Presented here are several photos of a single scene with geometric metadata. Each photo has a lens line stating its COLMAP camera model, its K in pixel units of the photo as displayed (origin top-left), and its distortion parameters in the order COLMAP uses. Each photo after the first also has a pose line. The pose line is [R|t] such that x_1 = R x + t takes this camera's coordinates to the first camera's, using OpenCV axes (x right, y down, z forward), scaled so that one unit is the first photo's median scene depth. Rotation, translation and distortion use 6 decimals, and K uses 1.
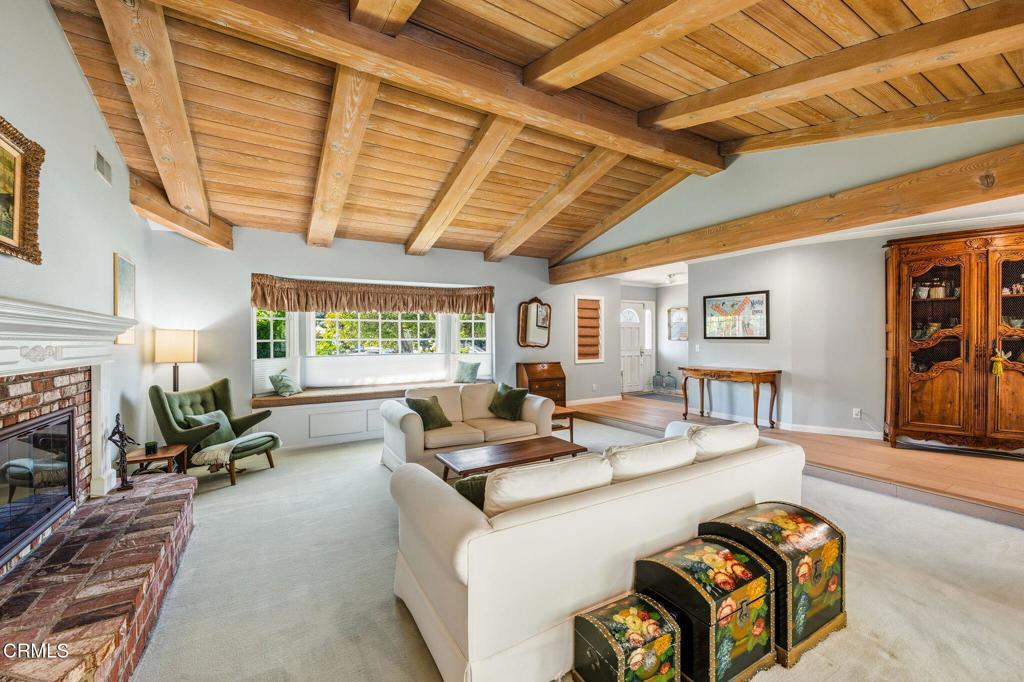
lens RADIAL K [[413.0, 0, 512.0], [0, 413.0, 341.0], [0, 0, 1]] dist [-0.000121, -0.000213]
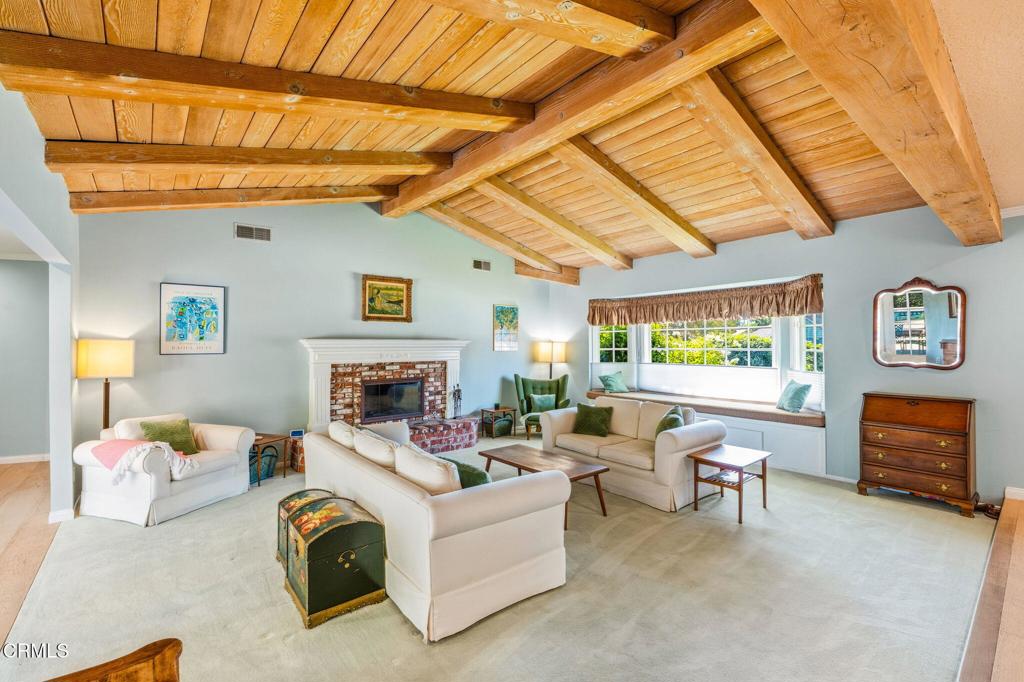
lens RADIAL K [[445.1, 0, 512.0], [0, 445.1, 341.0], [0, 0, 1]] dist [0.000592, -0.000028]
pose [[0.152729, 0.005469, -0.988253, 0.745012], [-0.001043, 0.999985, 0.005373, -0.032294], [0.988268, 0.000210, 0.152732, 0.489152]]
